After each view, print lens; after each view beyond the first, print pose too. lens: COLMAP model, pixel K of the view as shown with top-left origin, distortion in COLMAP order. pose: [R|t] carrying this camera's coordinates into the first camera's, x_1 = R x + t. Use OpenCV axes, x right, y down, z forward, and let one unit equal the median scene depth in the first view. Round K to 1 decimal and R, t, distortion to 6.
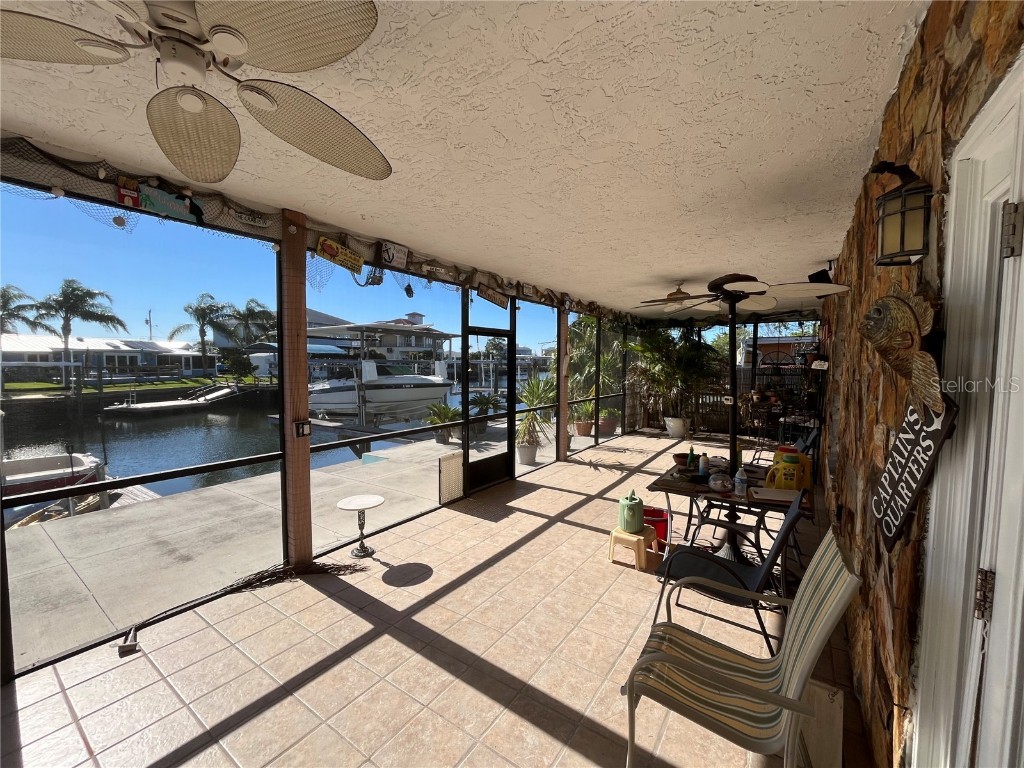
lens RADIAL K [[414.7, 0, 512.1], [0, 414.7, 386.8], [0, 0, 1]] dist [0.000243, -0.000060]
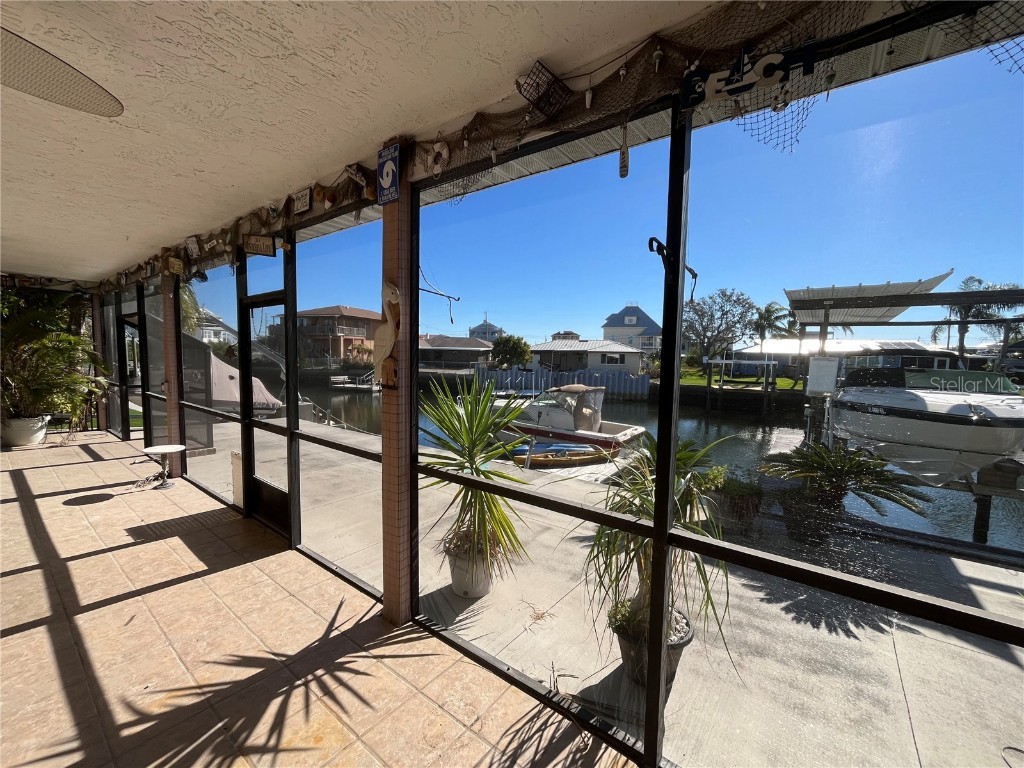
lens RADIAL K [[414.7, 0, 509.4], [0, 414.7, 382.5], [0, 0, 1]] dist [0.000243, -0.000060]
pose [[-0.037323, 0.063315, -0.997295, 0.117801], [-0.082759, 0.994367, 0.066226, -0.014474], [0.995870, 0.085007, -0.031873, 0.276094]]
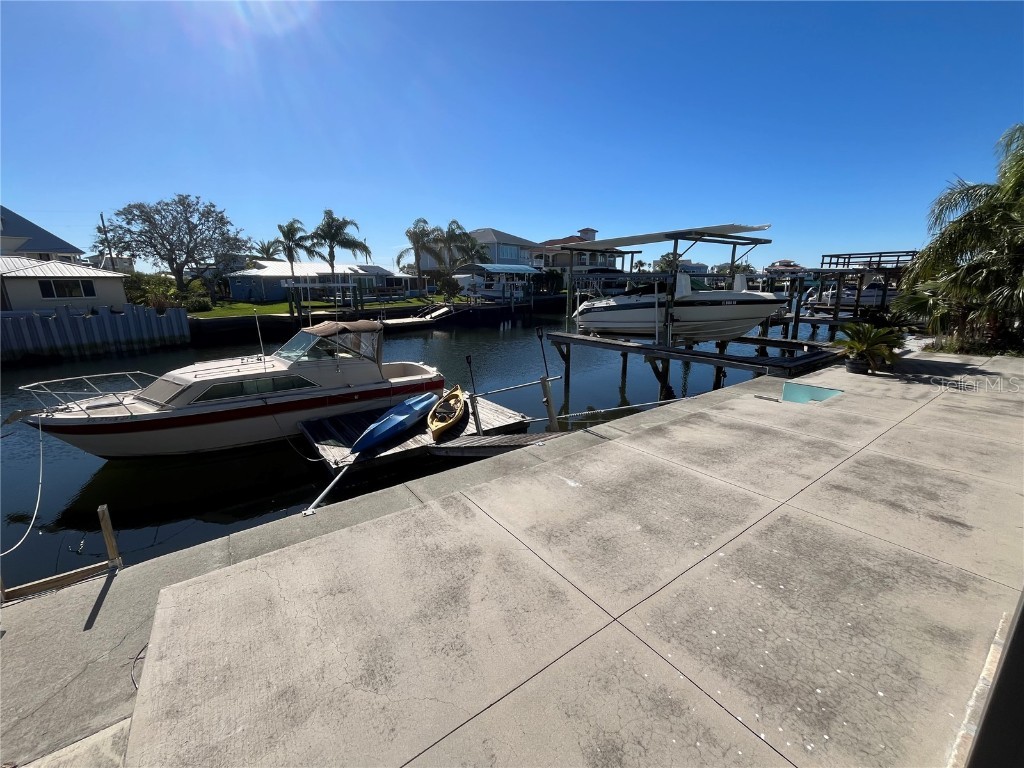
lens RADIAL K [[414.7, 0, 509.9], [0, 414.7, 383.8], [0, 0, 1]] dist [0.000243, -0.000060]
pose [[0.941221, 0.067277, -0.331025, -0.177173], [-0.007379, 0.983827, 0.178971, 0.006150], [0.337712, -0.166009, 0.926494, 0.012019]]
